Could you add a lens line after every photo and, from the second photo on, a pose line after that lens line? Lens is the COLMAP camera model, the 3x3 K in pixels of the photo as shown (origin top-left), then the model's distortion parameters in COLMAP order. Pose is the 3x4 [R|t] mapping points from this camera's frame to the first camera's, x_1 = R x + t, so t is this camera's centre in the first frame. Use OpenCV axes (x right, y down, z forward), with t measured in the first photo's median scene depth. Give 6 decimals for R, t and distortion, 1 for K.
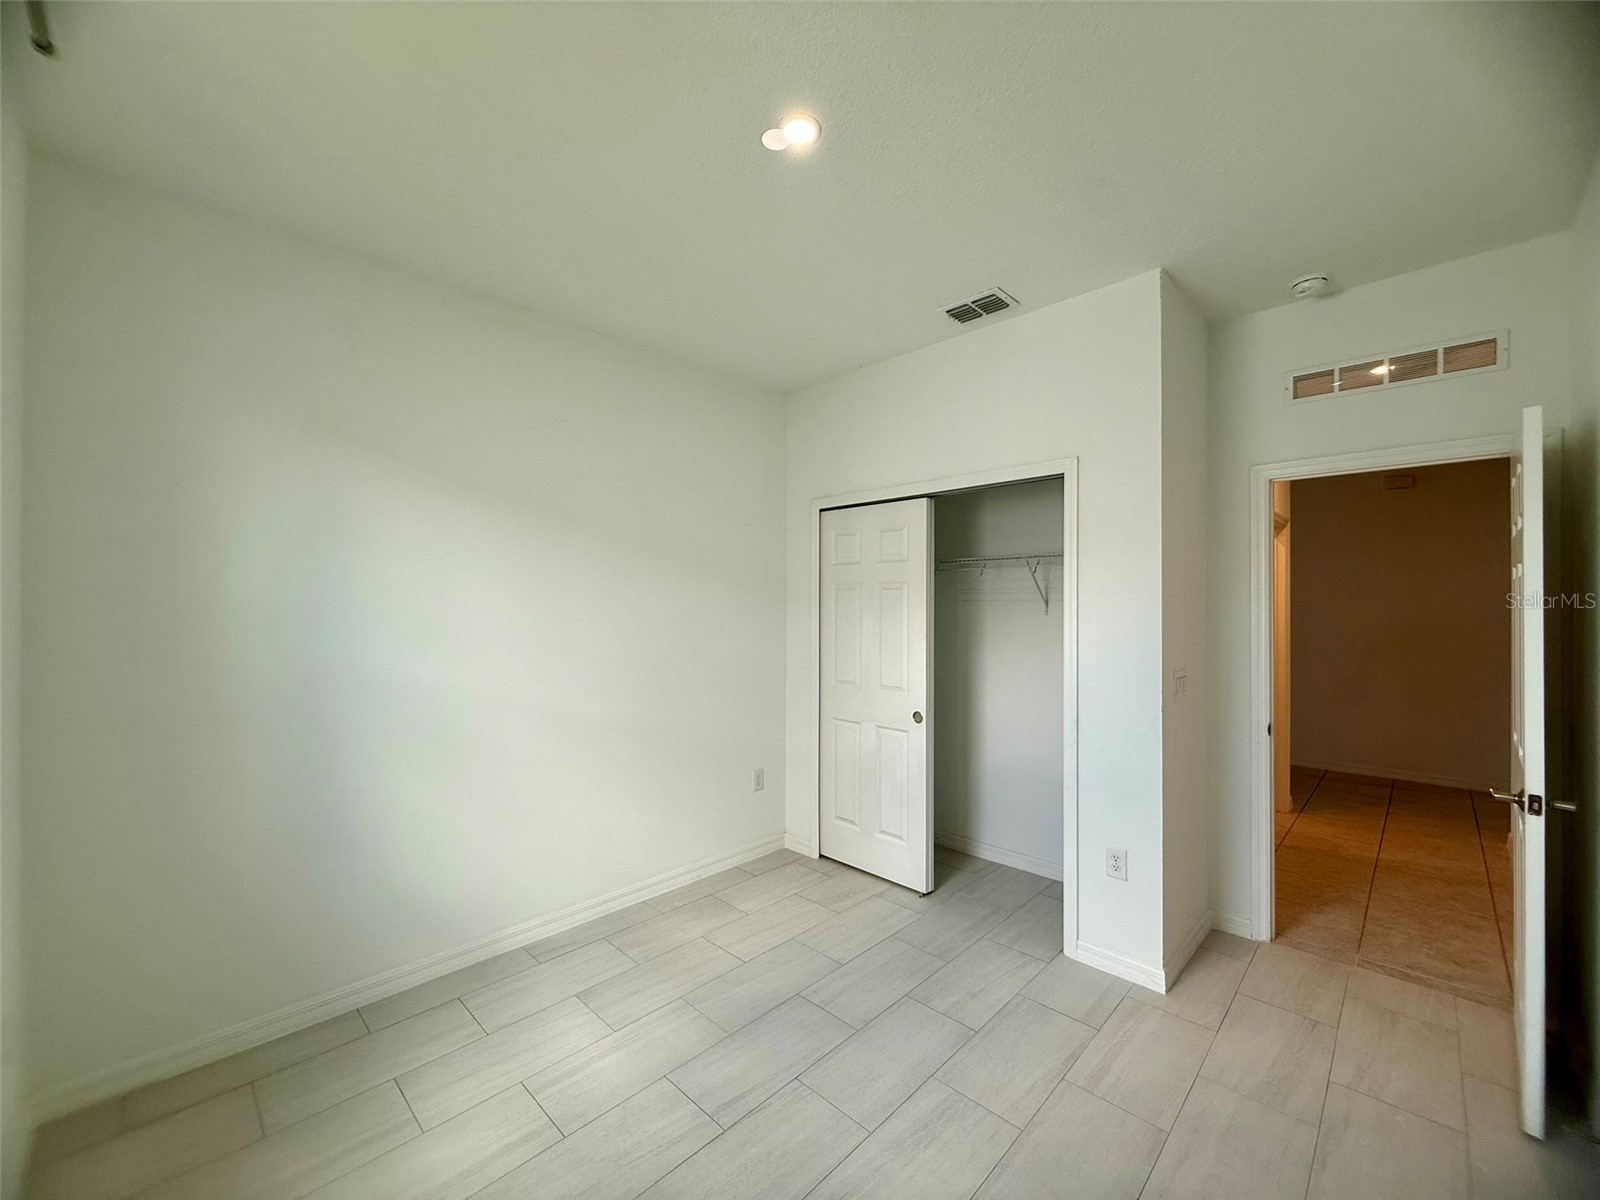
lens RADIAL K [[639.7, 0, 786.2], [0, 639.7, 604.5], [0, 0, 1]] dist [0.004118, -0.002261]
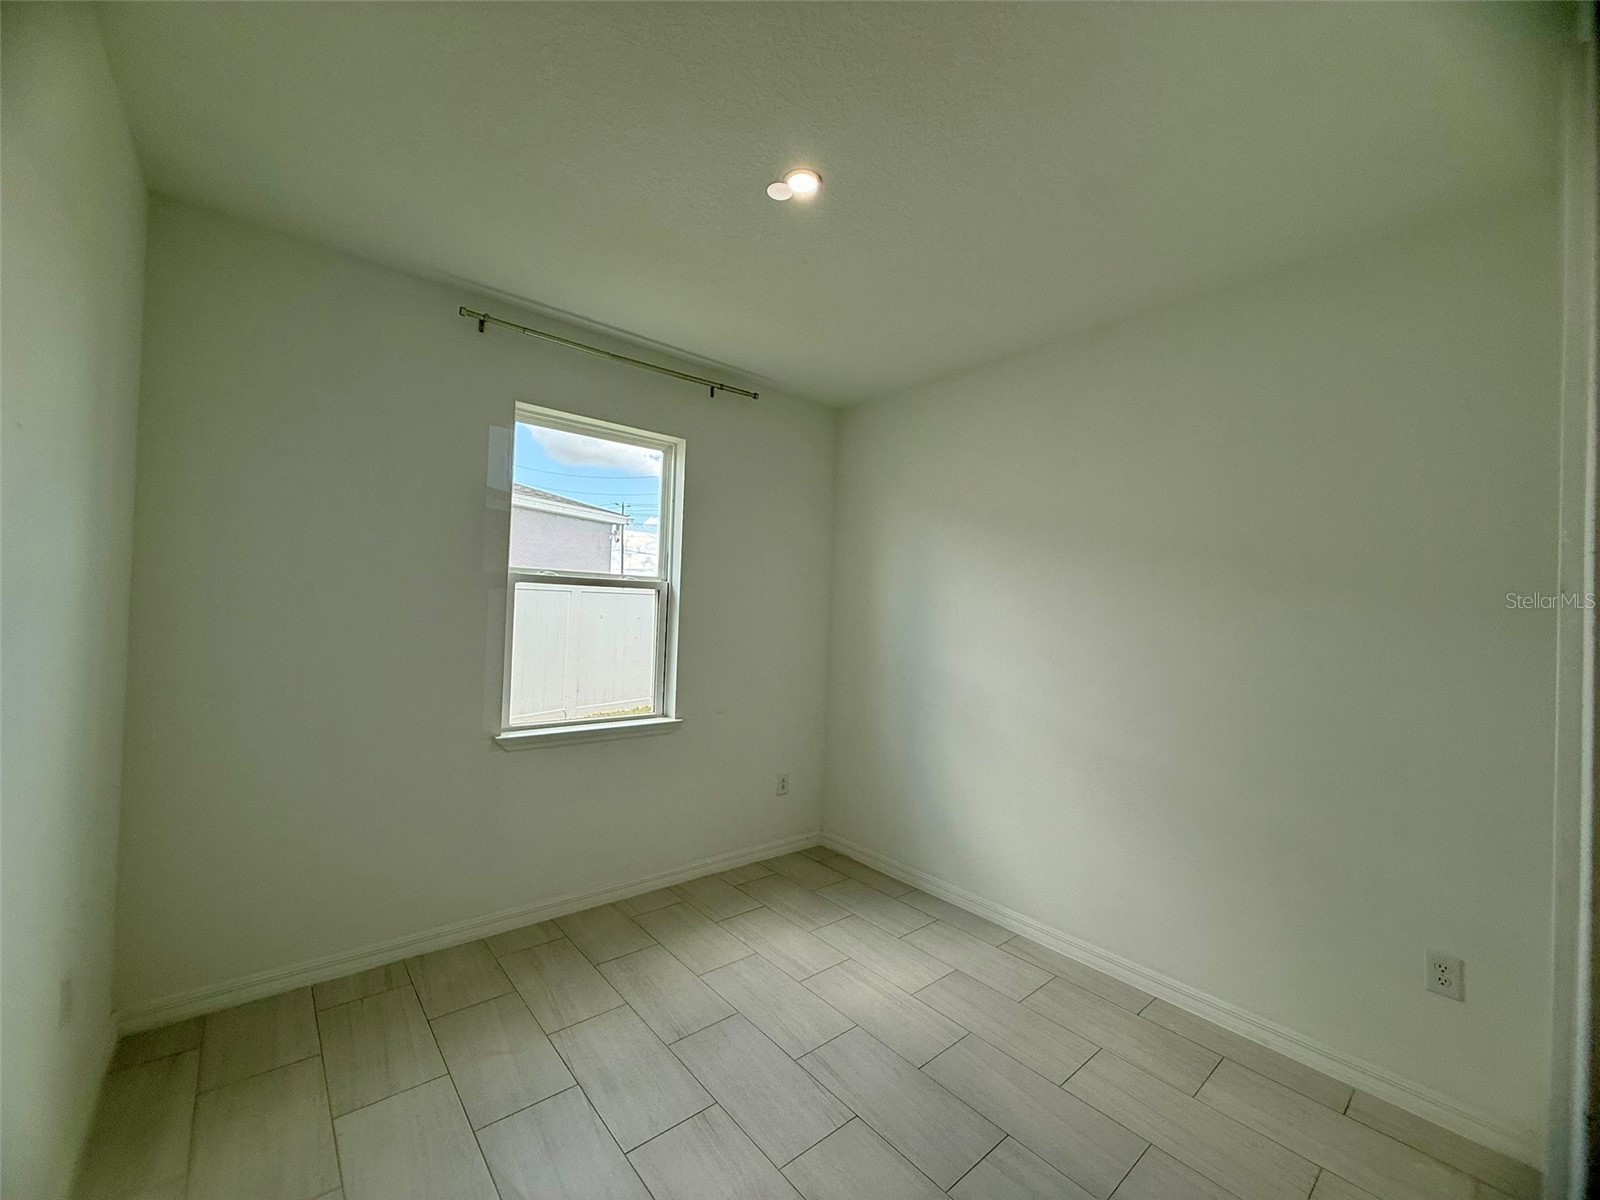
lens RADIAL K [[639.7, 0, 802.1], [0, 639.7, 605.7], [0, 0, 1]] dist [0.004118, -0.002261]
pose [[-0.077899, -0.011696, -0.996893, 0.853503], [-0.038098, 0.999236, -0.008746, 0.003808], [0.996233, 0.037298, -0.078285, 0.854123]]
